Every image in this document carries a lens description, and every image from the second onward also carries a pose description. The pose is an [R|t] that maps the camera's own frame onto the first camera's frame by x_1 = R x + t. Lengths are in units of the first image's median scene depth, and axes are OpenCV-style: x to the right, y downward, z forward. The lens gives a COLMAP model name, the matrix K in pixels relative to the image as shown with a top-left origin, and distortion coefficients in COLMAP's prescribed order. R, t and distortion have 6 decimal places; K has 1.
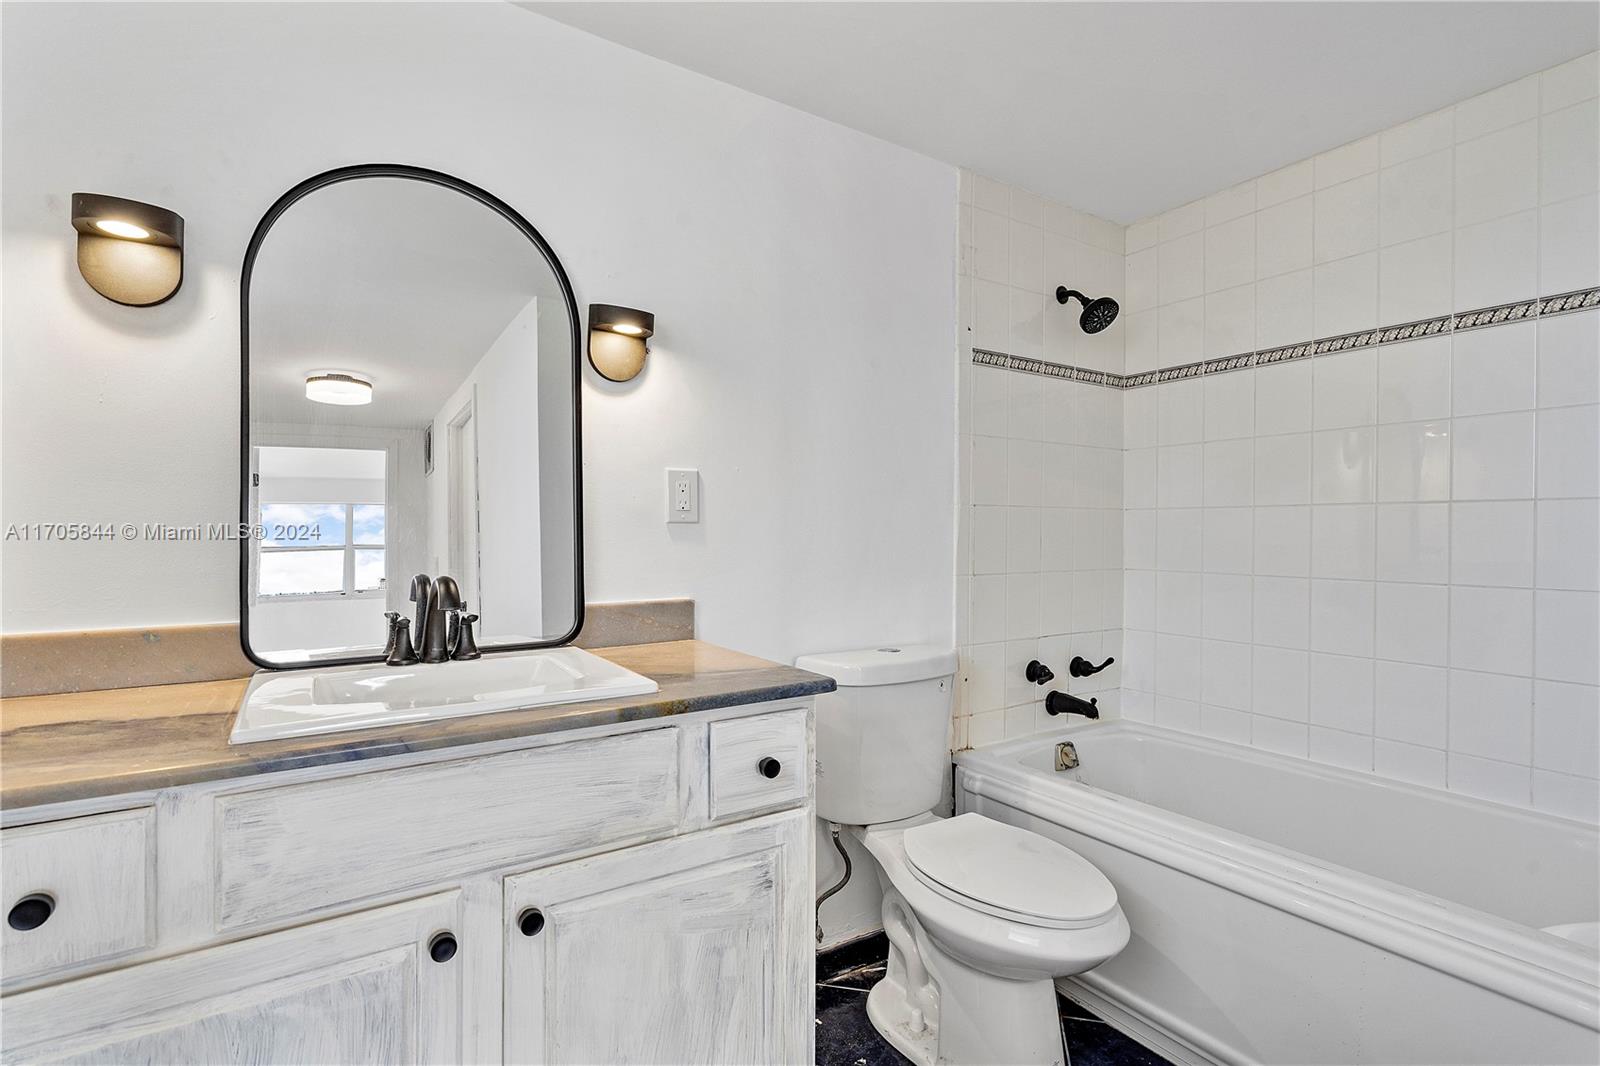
lens RADIAL K [[749.9, 0, 800.2], [0, 749.9, 539.6], [0, 0, 1]] dist [-0.000596, -0.000061]
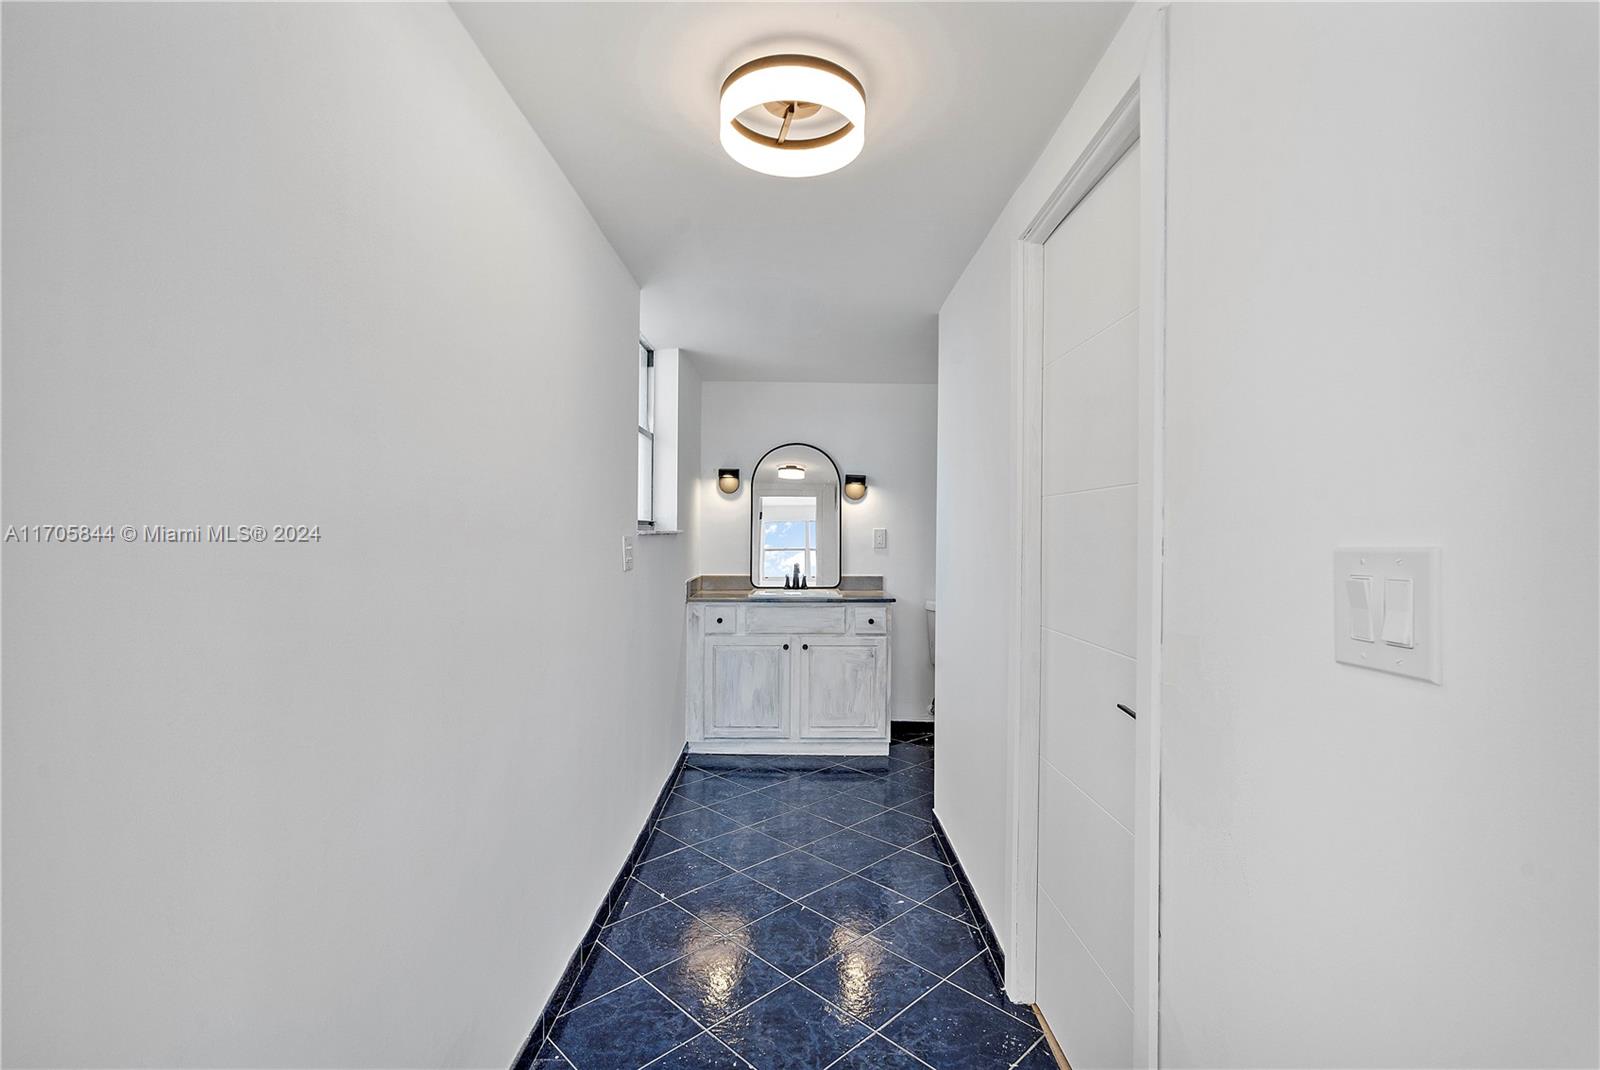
lens RADIAL K [[734.5, 0, 808.8], [0, 734.5, 538.4], [0, 0, 1]] dist [-0.004134, -0.000096]
pose [[0.844124, 0.009533, -0.536062, 1.497374], [-0.009280, 0.999952, 0.003168, -0.088958], [0.536067, 0.002300, 0.844172, -1.984711]]
